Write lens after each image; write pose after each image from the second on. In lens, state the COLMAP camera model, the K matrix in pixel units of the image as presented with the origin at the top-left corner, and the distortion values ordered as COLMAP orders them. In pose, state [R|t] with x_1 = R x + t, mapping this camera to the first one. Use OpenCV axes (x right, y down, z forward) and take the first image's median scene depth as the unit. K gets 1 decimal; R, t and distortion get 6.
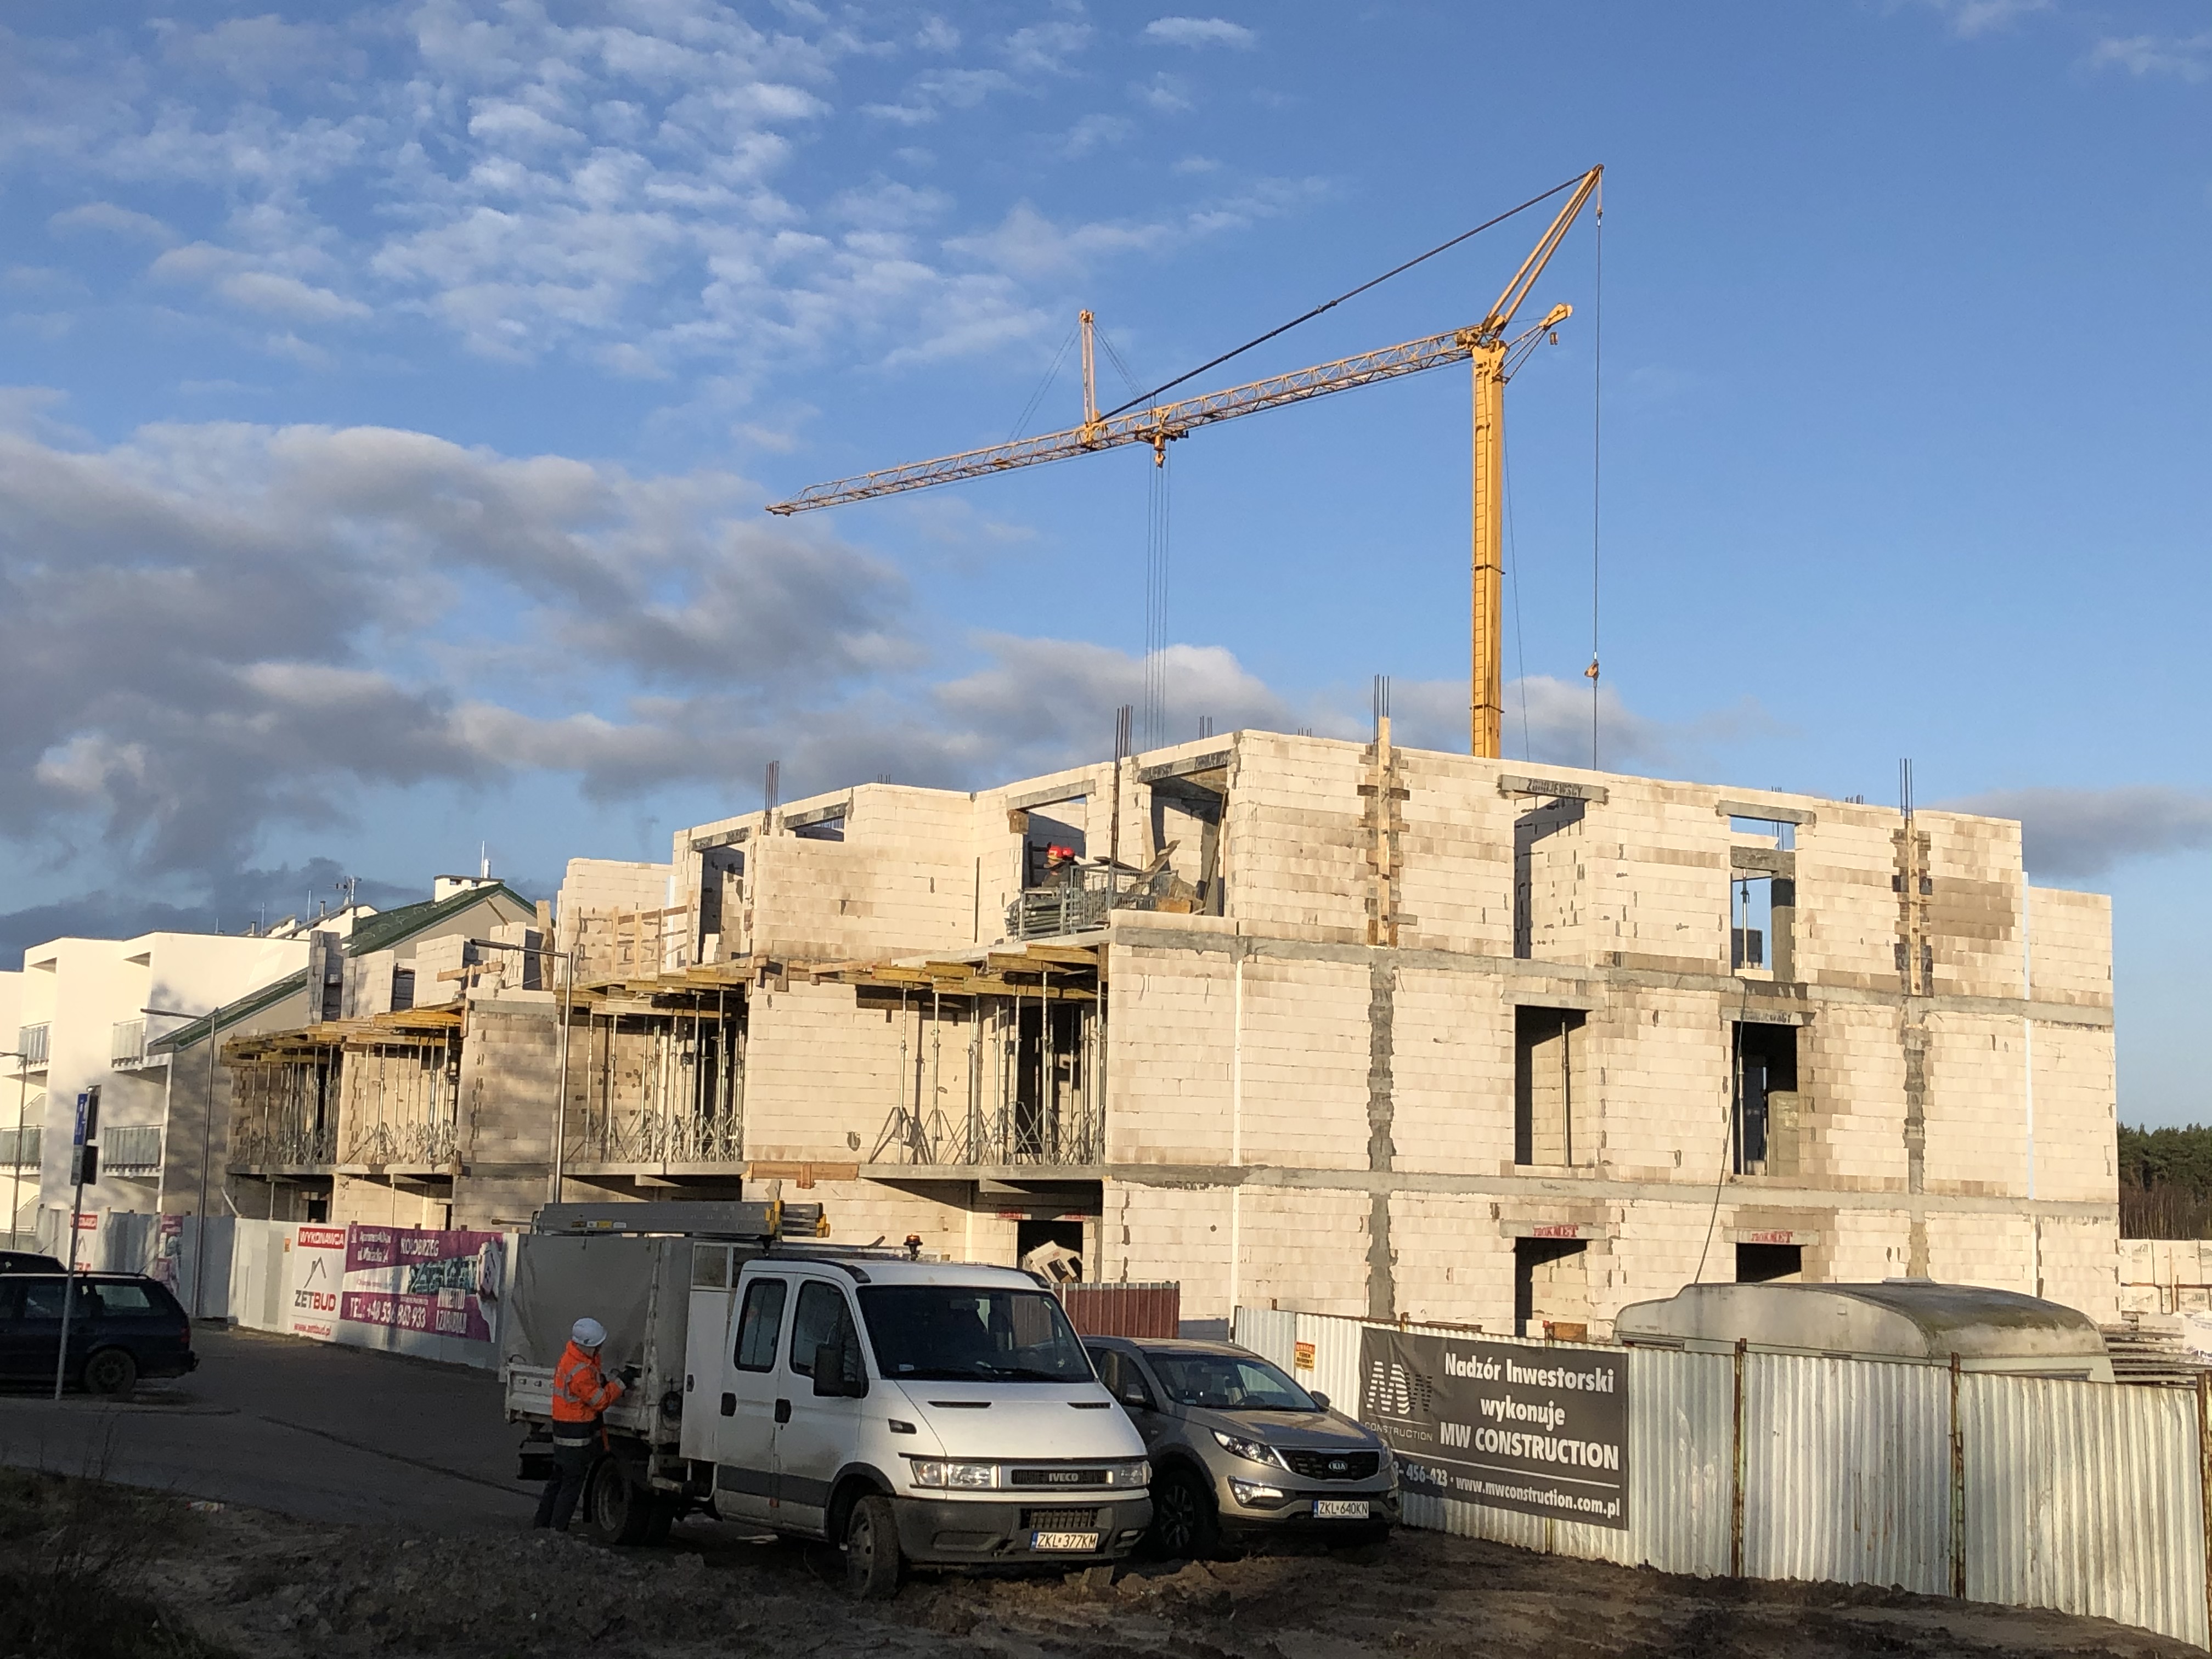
lens RADIAL K [[2954.8, 0, 1106.0], [0, 2954.8, 829.5], [0, 0, 1]] dist [0.242130, -1.042722]
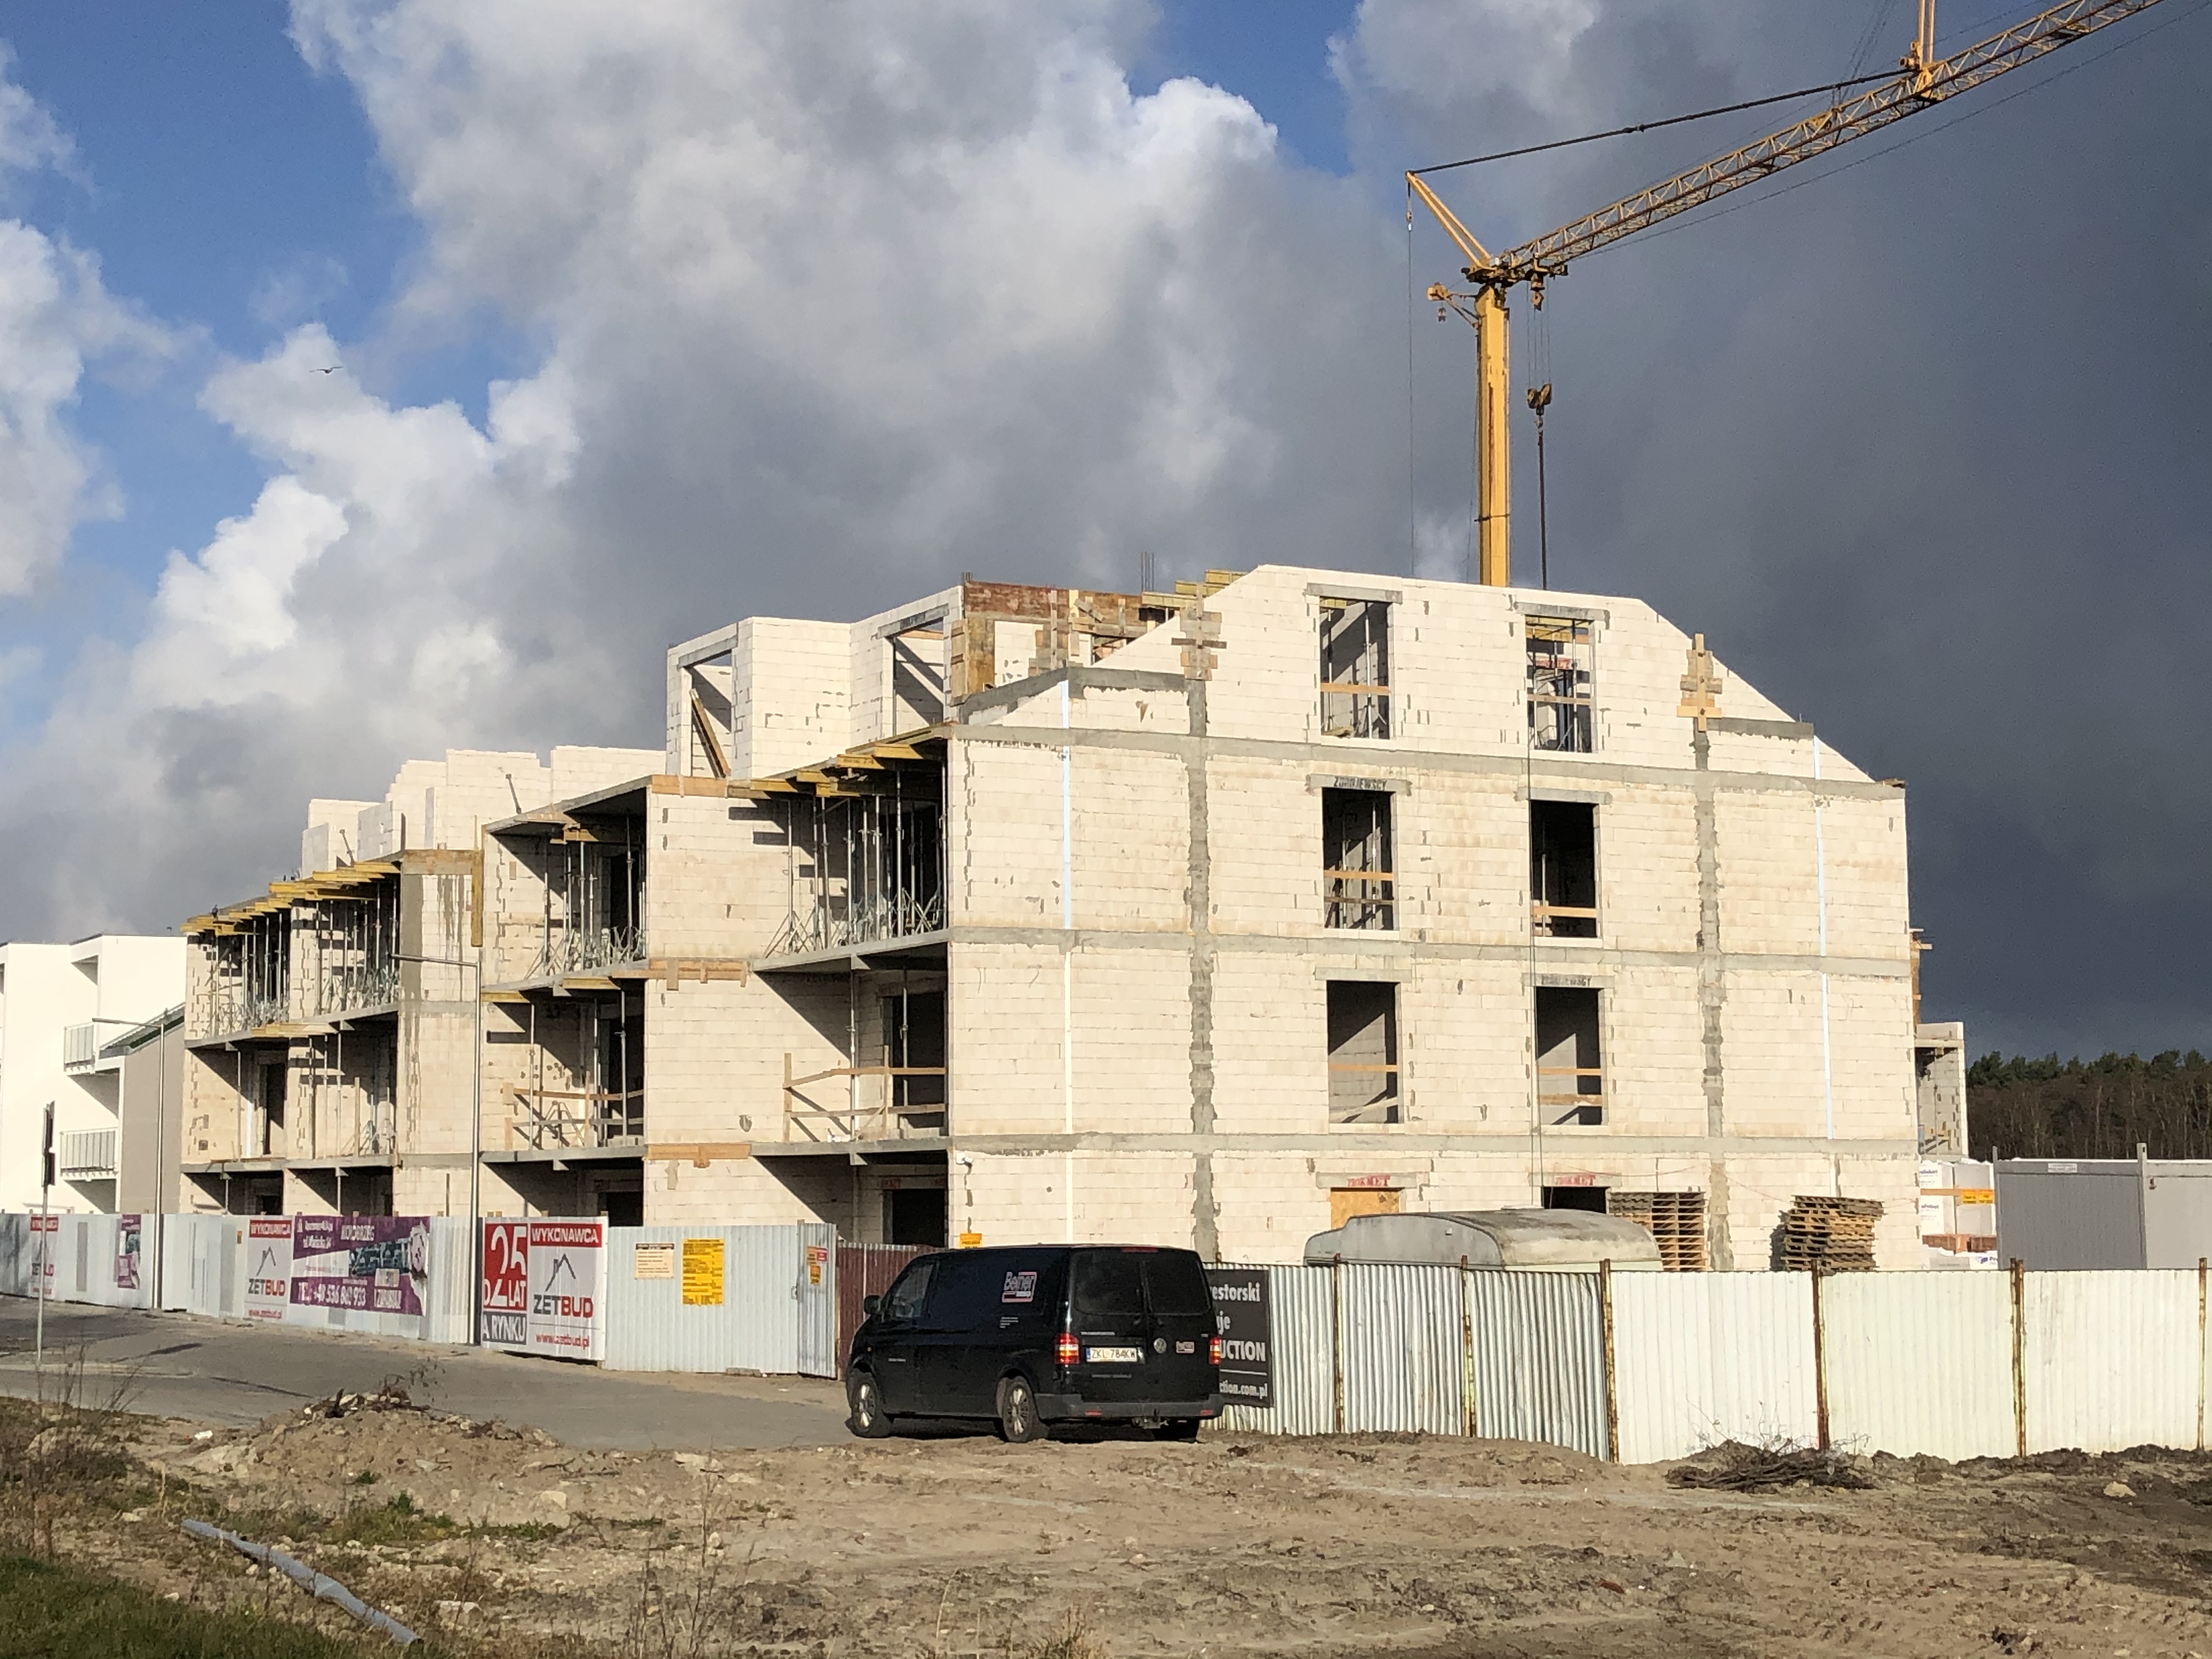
lens RADIAL K [[3352.6, 0, 1106.0], [0, 3352.6, 829.5], [0, 0, 1]] dist [0.286095, -1.258361]
pose [[0.999204, -0.035112, -0.018909, 0.082296], [0.035526, 0.999126, 0.022008, -0.028590], [0.018119, -0.022662, 0.999579, -0.263831]]
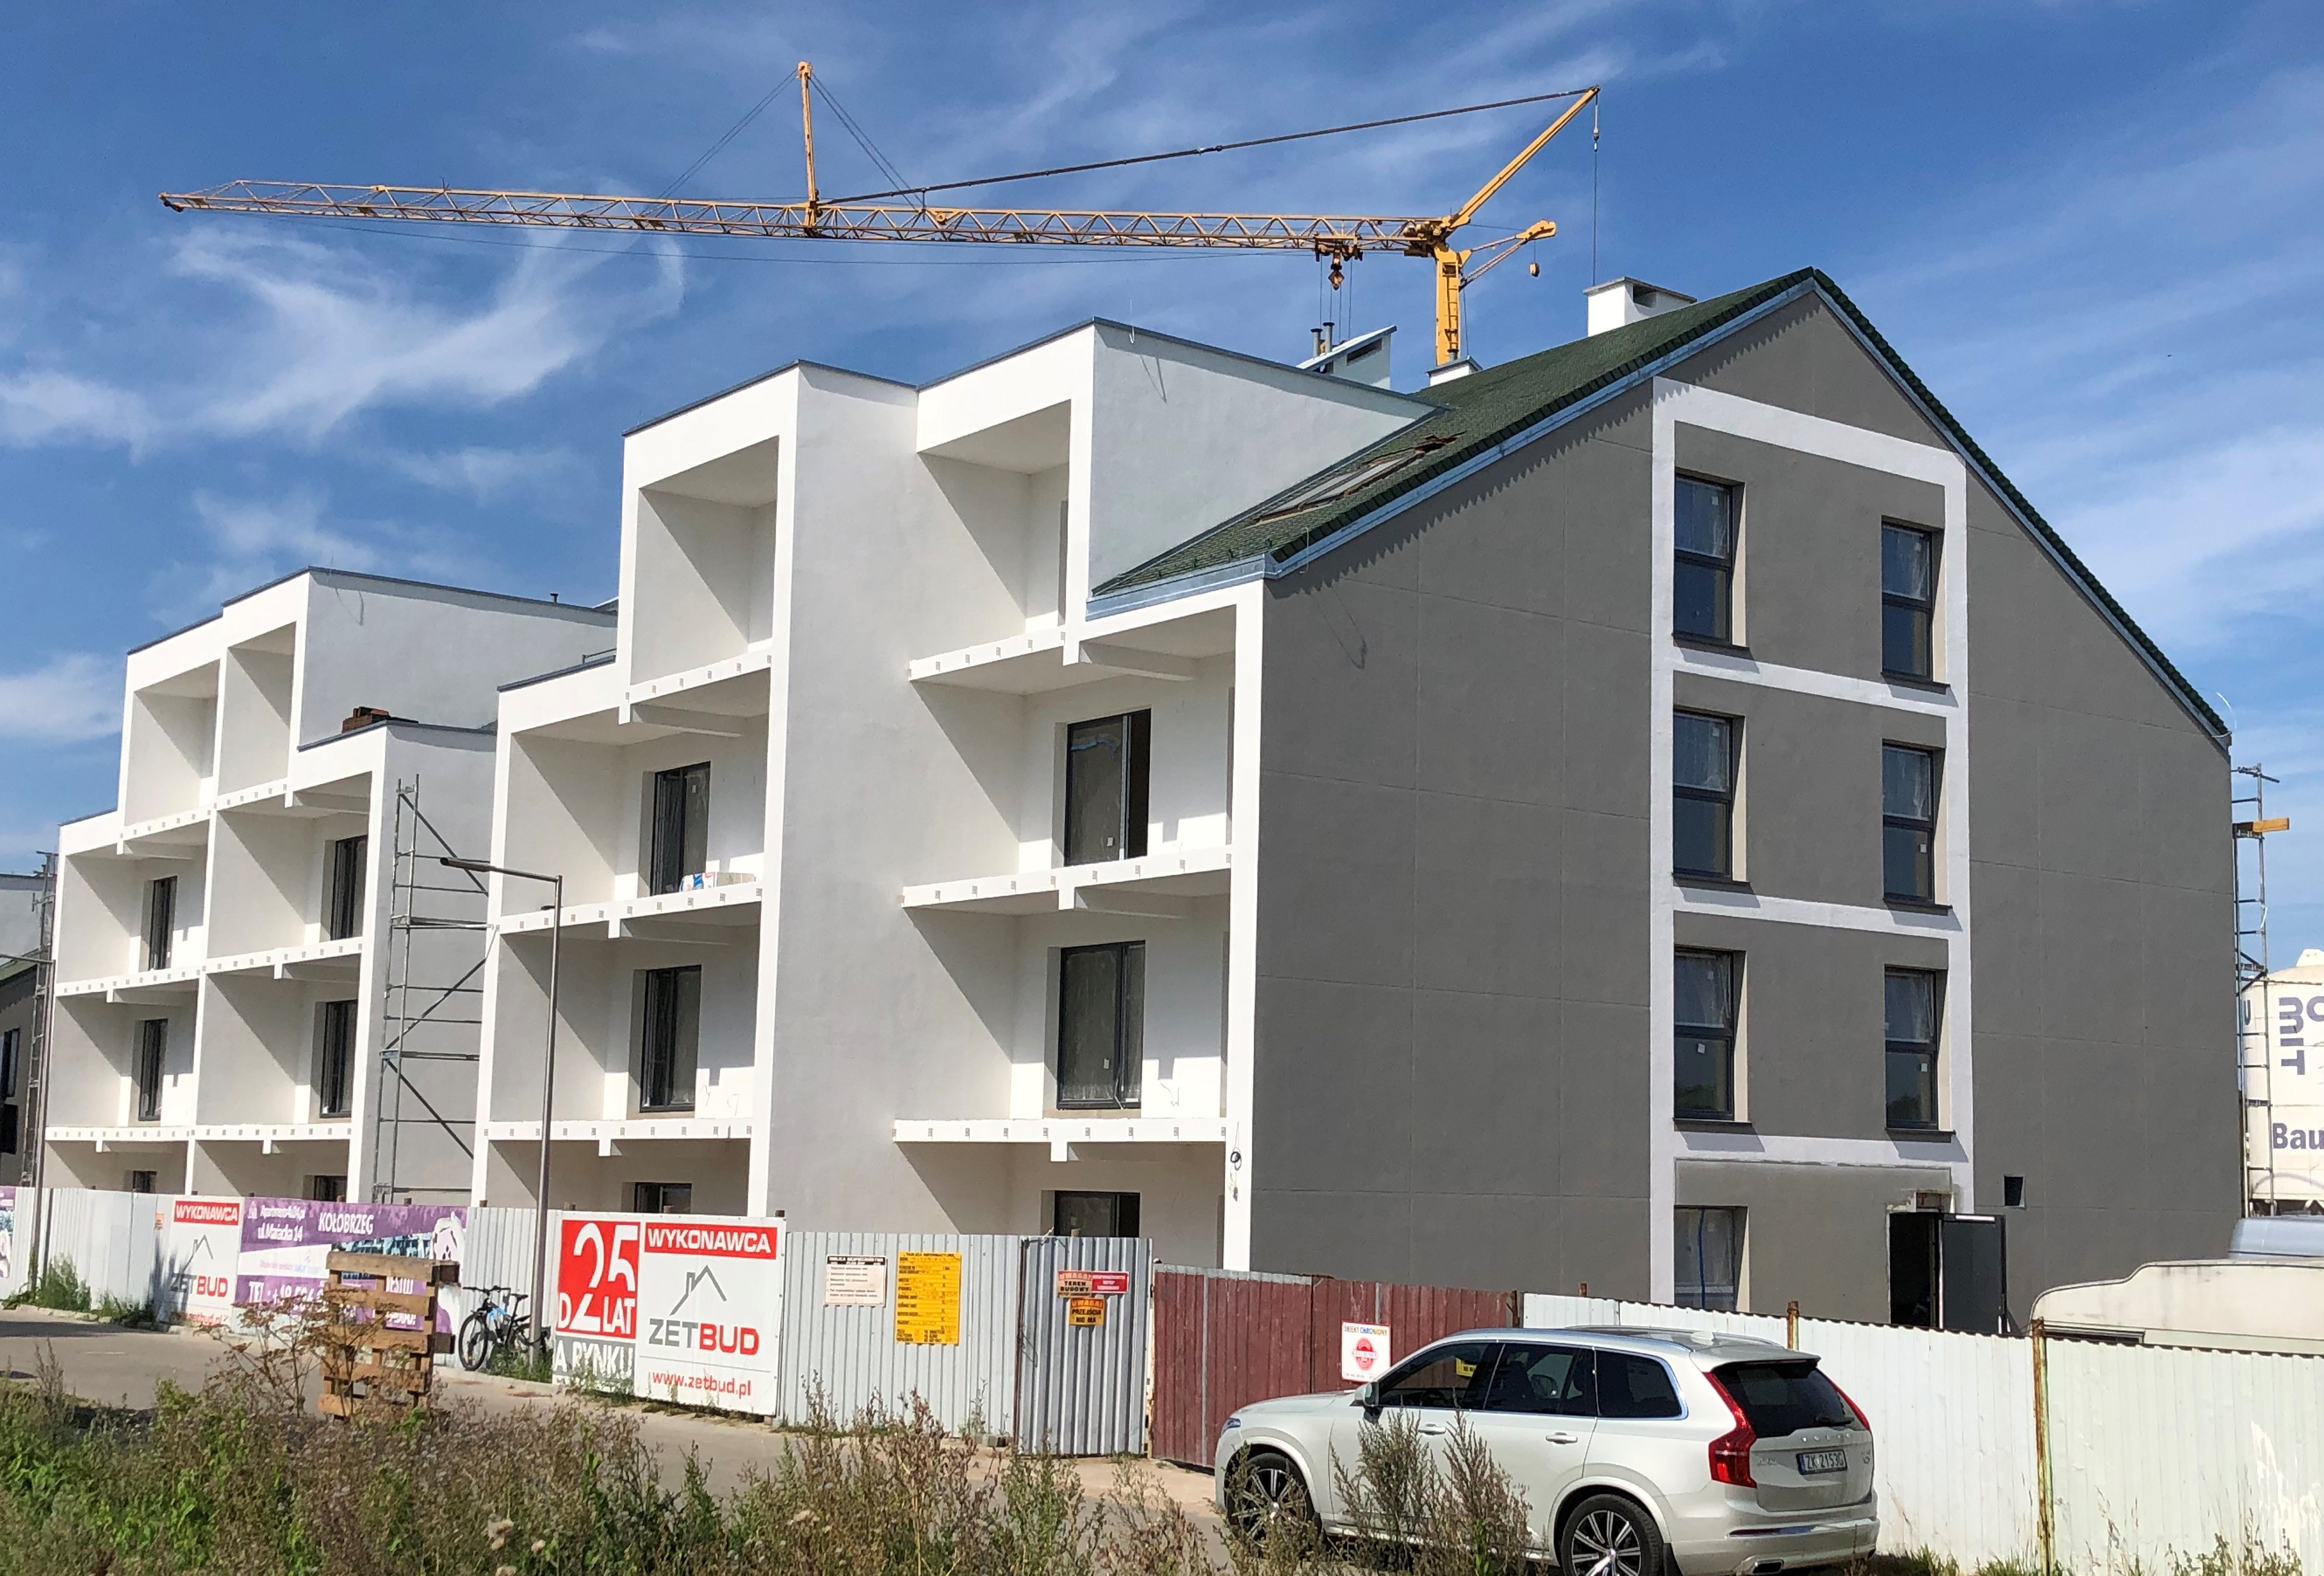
lens RADIAL K [[2845.5, 0, 1276.7], [0, 2845.5, 843.8], [0, 0, 1]] dist [0.162132, -0.404504]
pose [[0.988782, 0.011186, 0.148945, -0.104661], [-0.013237, 0.999831, 0.012784, 0.019604], [-0.148776, -0.014612, 0.988763, 0.168518]]
